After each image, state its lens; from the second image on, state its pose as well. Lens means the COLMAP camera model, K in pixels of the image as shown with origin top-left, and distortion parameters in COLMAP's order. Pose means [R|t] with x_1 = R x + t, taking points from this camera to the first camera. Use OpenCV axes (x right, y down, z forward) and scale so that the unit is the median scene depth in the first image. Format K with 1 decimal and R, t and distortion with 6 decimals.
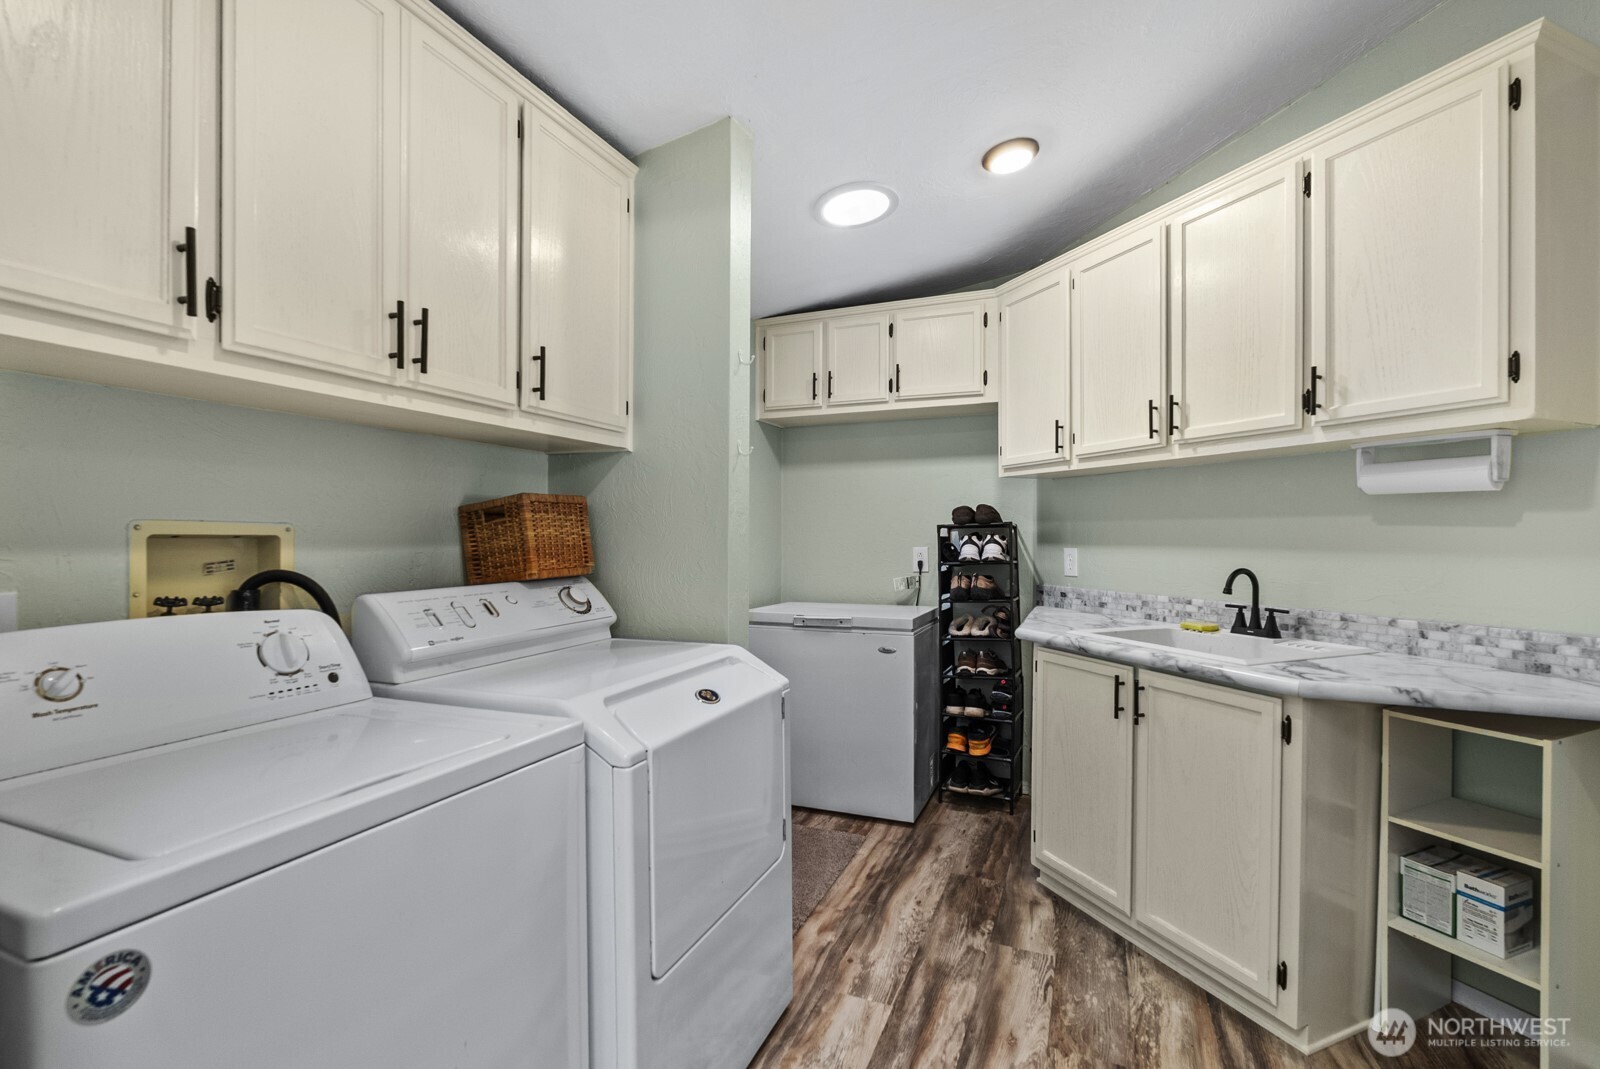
lens RADIAL K [[708.4, 0, 804.2], [0, 708.4, 541.7], [0, 0, 1]] dist [-0.004587, -0.000153]
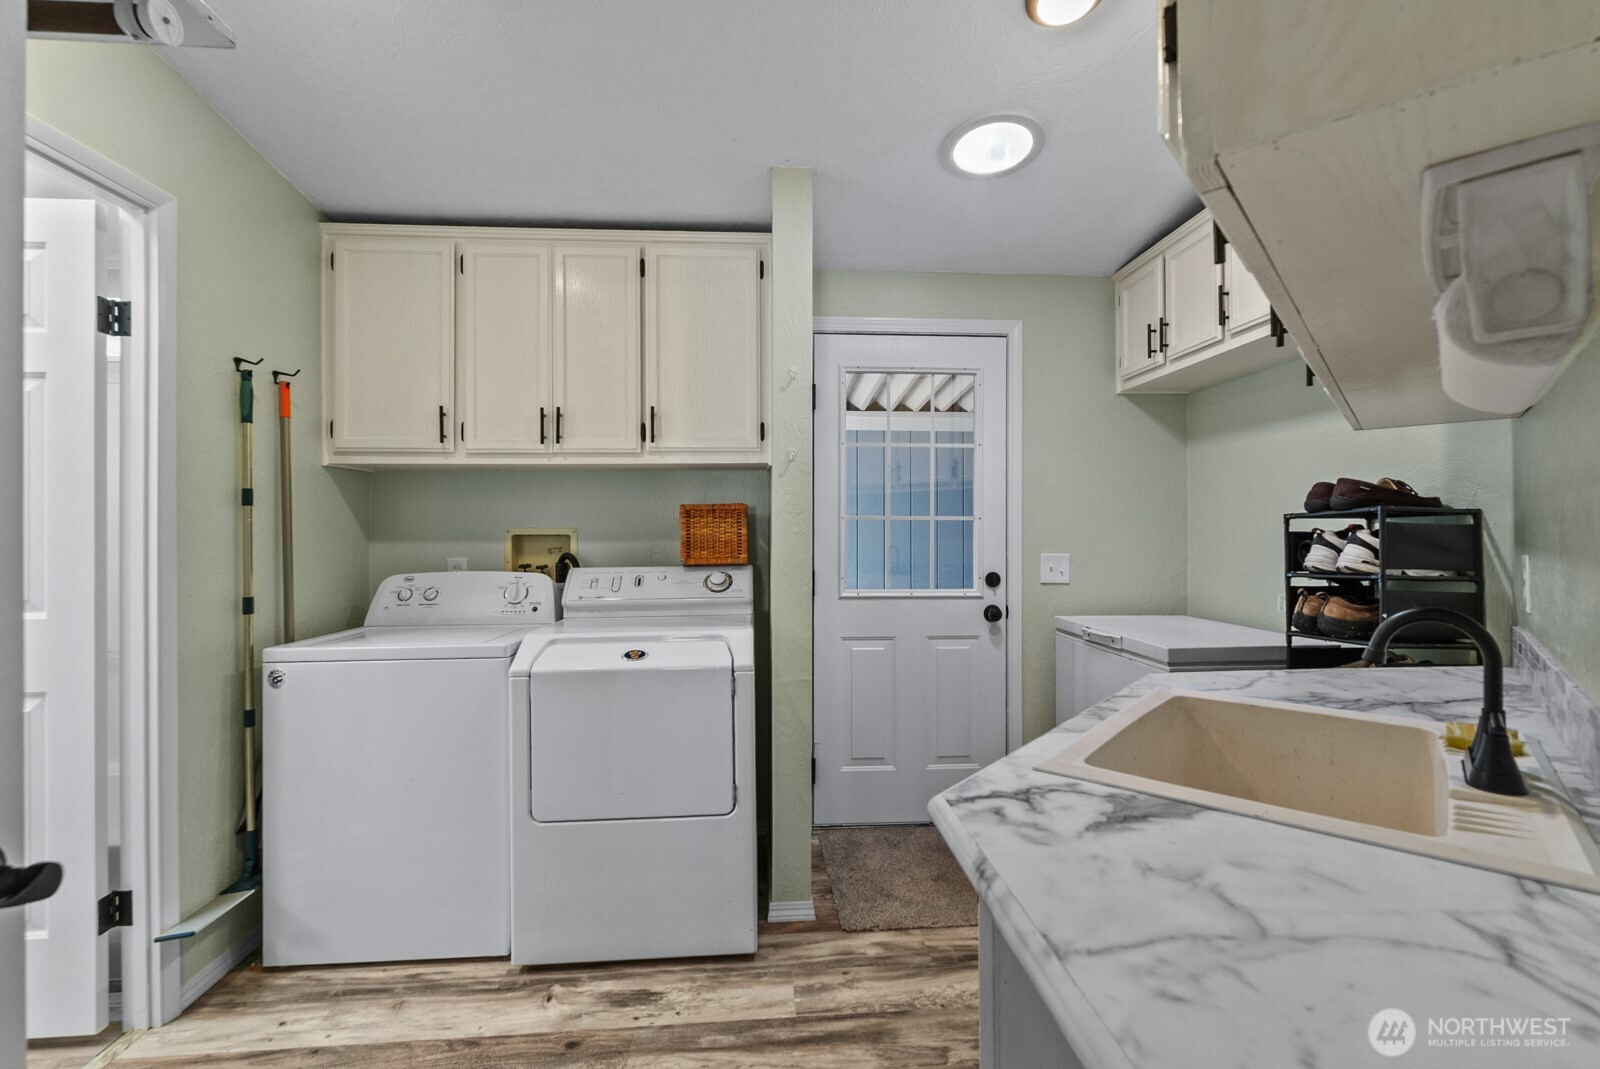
lens RADIAL K [[707.6, 0, 808.2], [0, 707.6, 530.2], [0, 0, 1]] dist [-0.004155, -0.000503]
pose [[0.454541, -0.003261, -0.890720, 0.932318], [-0.000321, 0.999993, -0.003825, -0.010564], [0.890726, 0.002025, 0.454537, 0.529140]]
